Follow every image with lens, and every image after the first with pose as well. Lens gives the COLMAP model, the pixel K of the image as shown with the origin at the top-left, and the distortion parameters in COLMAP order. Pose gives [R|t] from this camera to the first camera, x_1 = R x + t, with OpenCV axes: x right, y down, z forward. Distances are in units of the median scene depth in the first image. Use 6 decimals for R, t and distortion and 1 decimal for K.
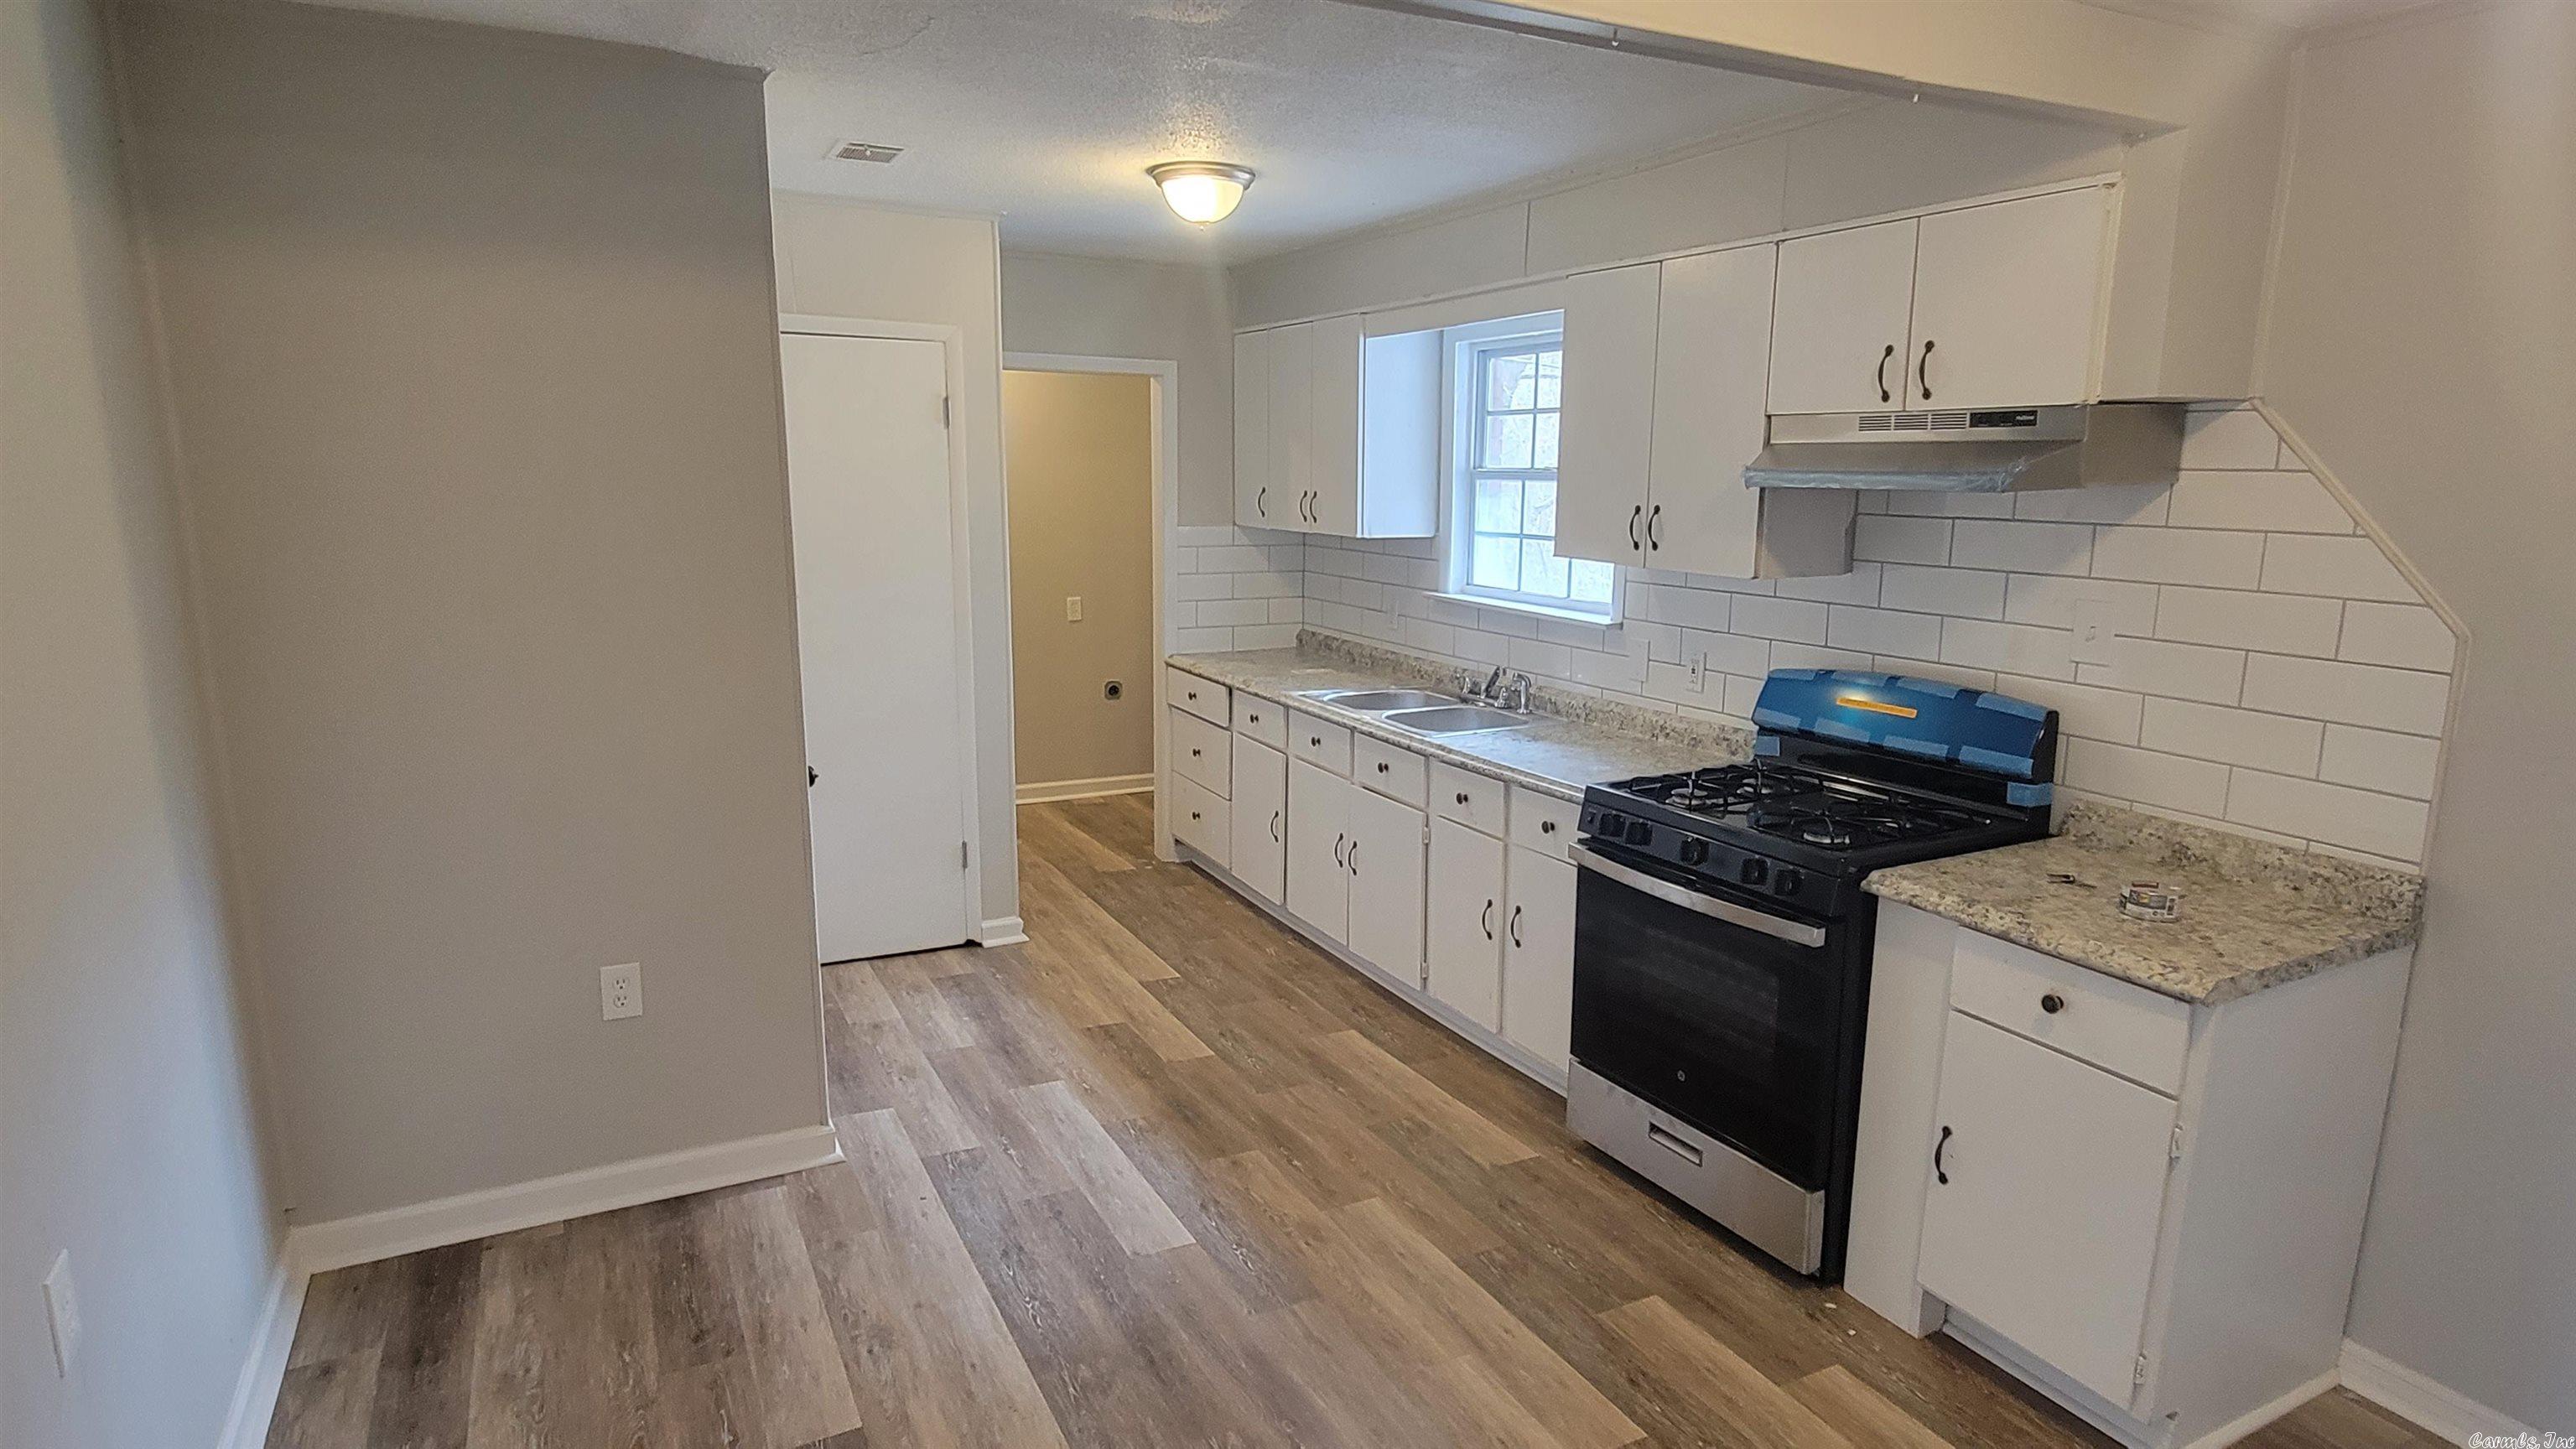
lens RADIAL K [[1410.0, 0, 1290.4], [0, 1410.0, 730.6], [0, 0, 1]] dist [0.001593, -0.001993]
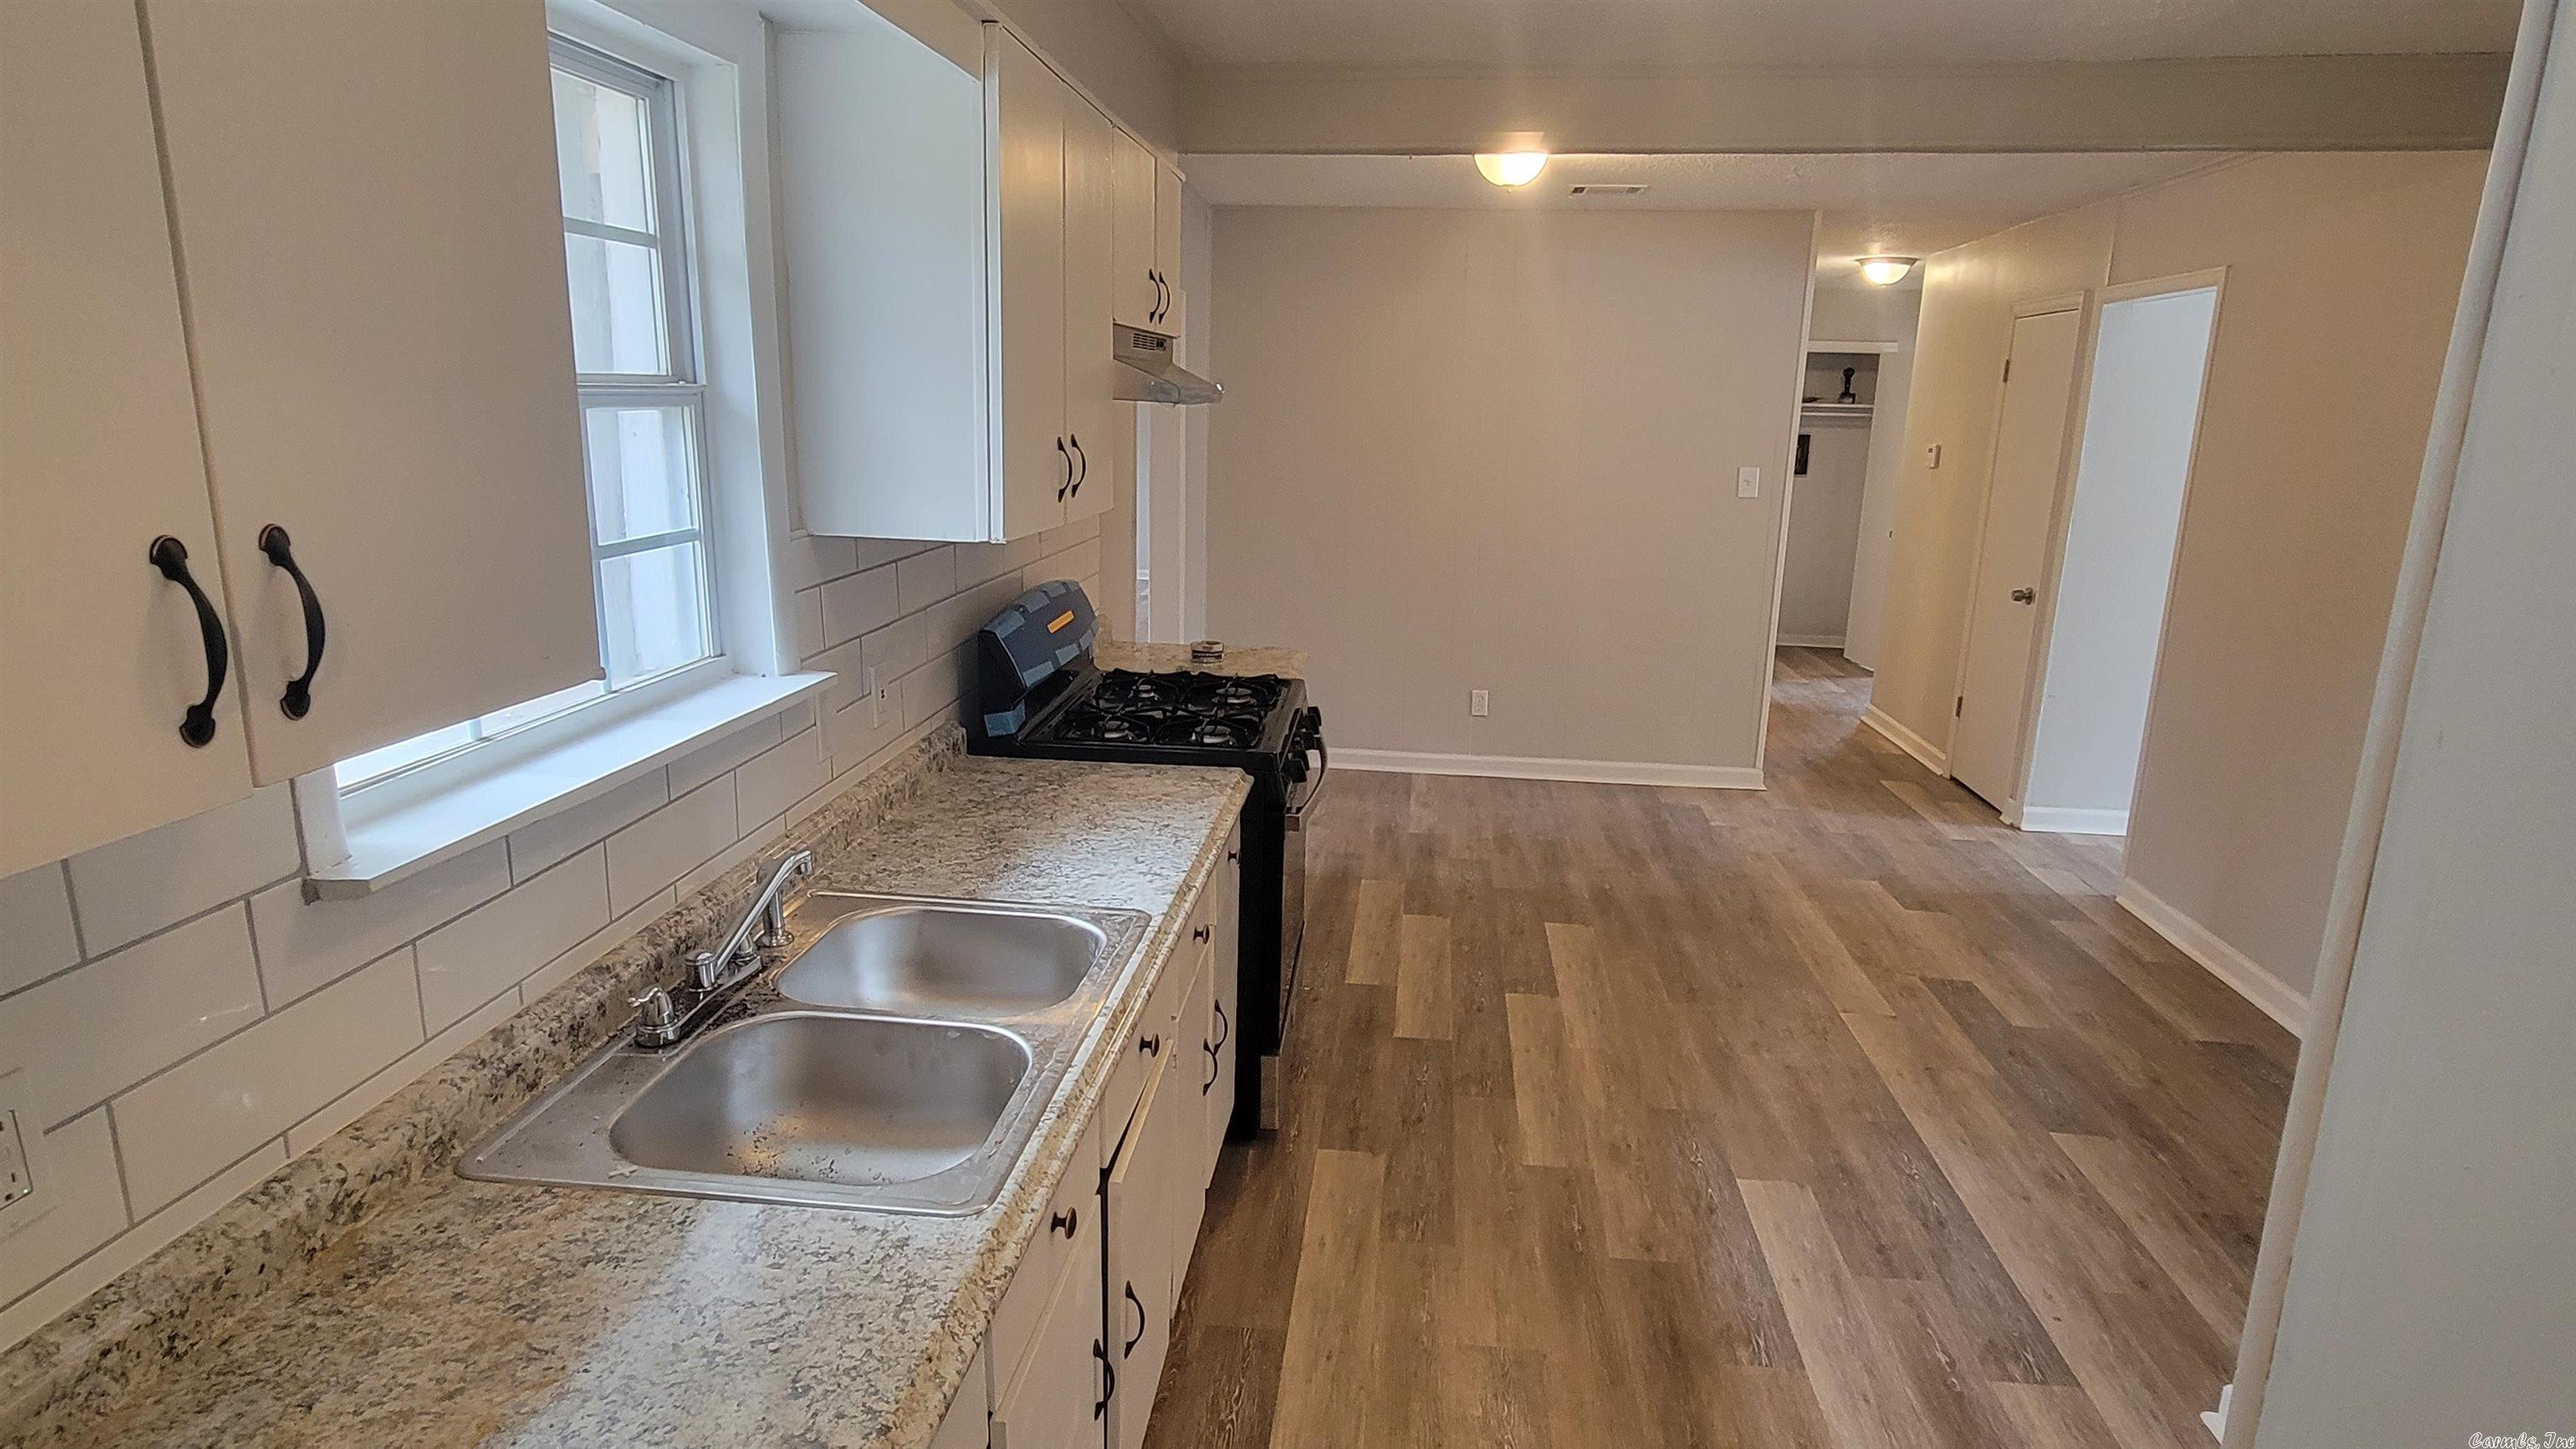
lens RADIAL K [[1410.0, 0, 1288.9], [0, 1410.0, 729.3], [0, 0, 1]] dist [0.001593, -0.001993]
pose [[-0.834167, -0.148068, 0.531264, -0.272246], [0.081312, 0.919740, 0.384013, -0.323375], [-0.545485, 0.363529, -0.755177, 1.723935]]
